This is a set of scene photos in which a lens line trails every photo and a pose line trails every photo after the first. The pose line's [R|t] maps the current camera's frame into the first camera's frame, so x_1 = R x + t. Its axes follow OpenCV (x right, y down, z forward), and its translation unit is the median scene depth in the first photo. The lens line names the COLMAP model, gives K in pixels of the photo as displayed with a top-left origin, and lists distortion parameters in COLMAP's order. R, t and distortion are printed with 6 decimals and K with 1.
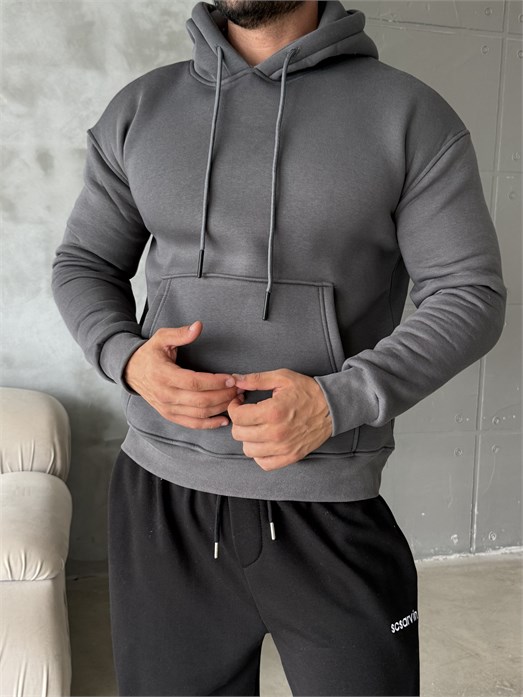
lens RADIAL K [[783.4, 0, 264.0], [0, 783.4, 339.7], [0, 0, 1]] dist [-0.003974, 0.000000]
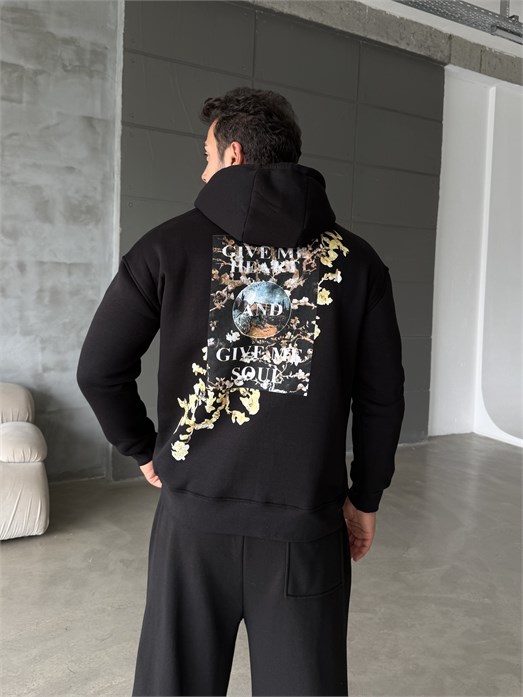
lens RADIAL K [[633.2, 0, 279.2], [0, 633.2, 296.2], [0, 0, 1]] dist [-0.011267, 0.000000]
pose [[0.964423, 0.003516, 0.264342, -0.071647], [0.030670, 0.991671, -0.125088, 0.064459], [-0.262580, 0.128745, 0.956283, -0.685809]]
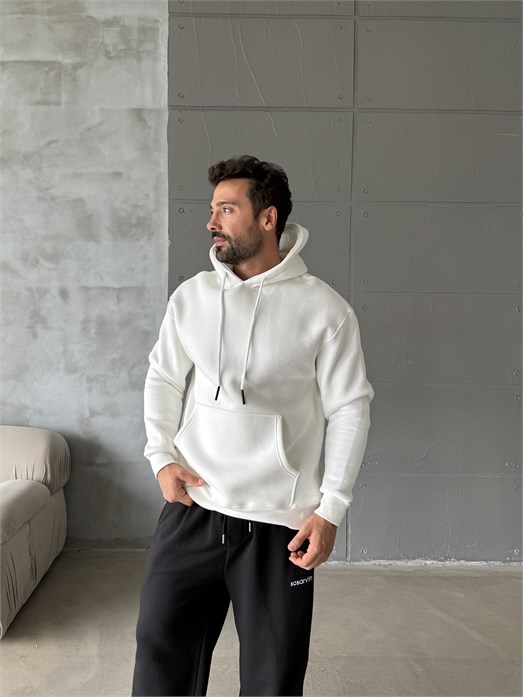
lens RADIAL K [[569.4, 0, 243.7], [0, 569.4, 305.9], [0, 0, 1]] dist [0.011225, -0.038158]
pose [[0.964330, -0.011942, -0.264433, 0.424473], [-0.023726, 0.991061, -0.131279, -0.047108], [0.263637, 0.132871, 0.955427, -0.087780]]
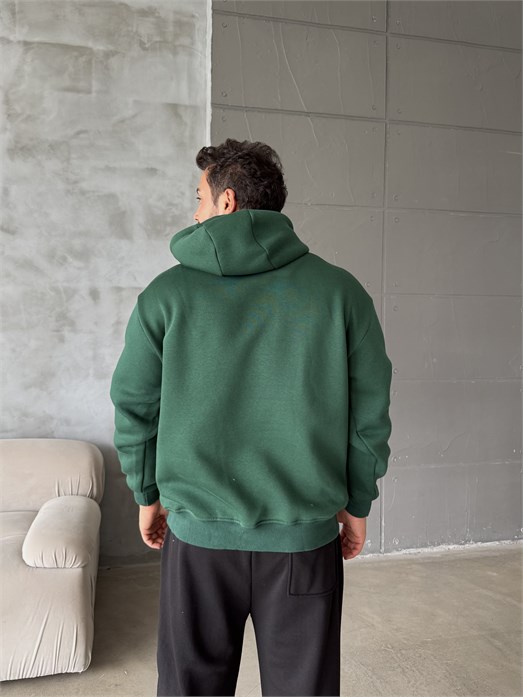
lens RADIAL K [[569.4, 0, 247.0], [0, 569.4, 303.0], [0, 0, 1]] dist [0.011225, -0.038158]
pose [[0.998662, -0.014410, -0.049665, 0.090671], [0.006949, 0.989075, -0.147249, -0.036432], [0.051244, 0.146707, 0.987852, -0.137962]]
